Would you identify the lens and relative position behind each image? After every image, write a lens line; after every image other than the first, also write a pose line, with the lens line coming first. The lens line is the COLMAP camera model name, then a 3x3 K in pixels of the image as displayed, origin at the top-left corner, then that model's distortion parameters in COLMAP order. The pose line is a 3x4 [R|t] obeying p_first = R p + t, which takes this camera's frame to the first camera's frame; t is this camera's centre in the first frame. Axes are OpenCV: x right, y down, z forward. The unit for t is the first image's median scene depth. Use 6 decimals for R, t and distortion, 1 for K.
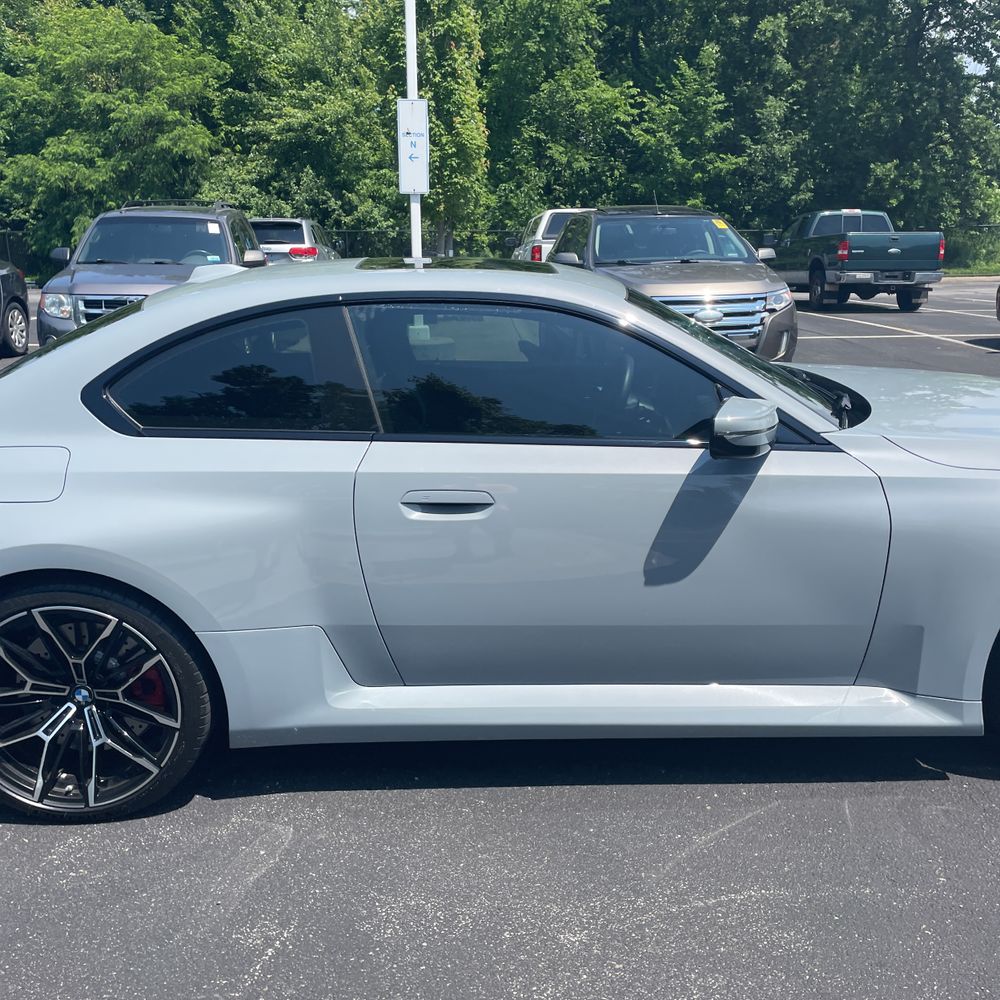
lens RADIAL K [[1009.9, 0, 530.3], [0, 1009.9, 504.2], [0, 0, 1]] dist [0.078364, -0.107910]
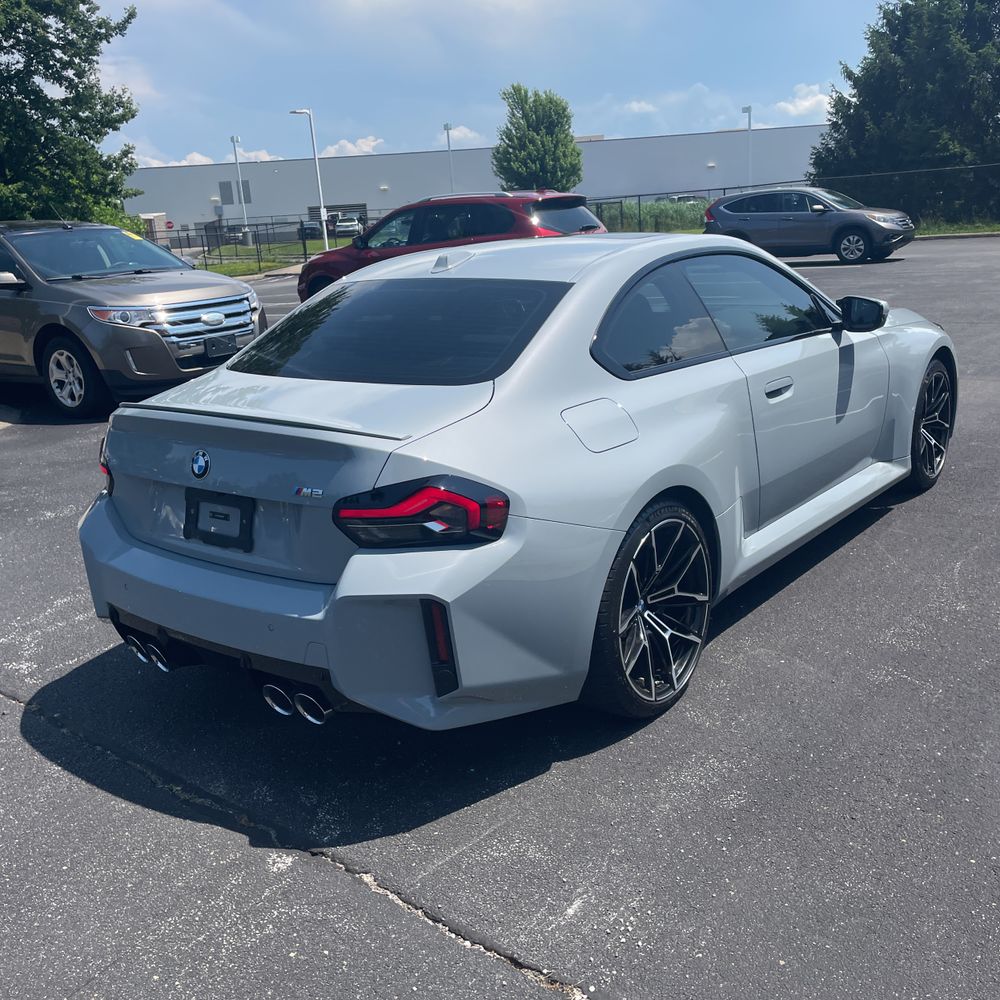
lens RADIAL K [[993.5, 0, 500.0], [0, 993.5, 500.0], [0, 0, 1]] dist [0.088933, -0.120776]
pose [[0.656162, -0.236676, 0.716544, -1.341172], [0.251515, 0.963841, 0.088038, -0.070868], [-0.711471, 0.122454, 0.691964, 0.311448]]
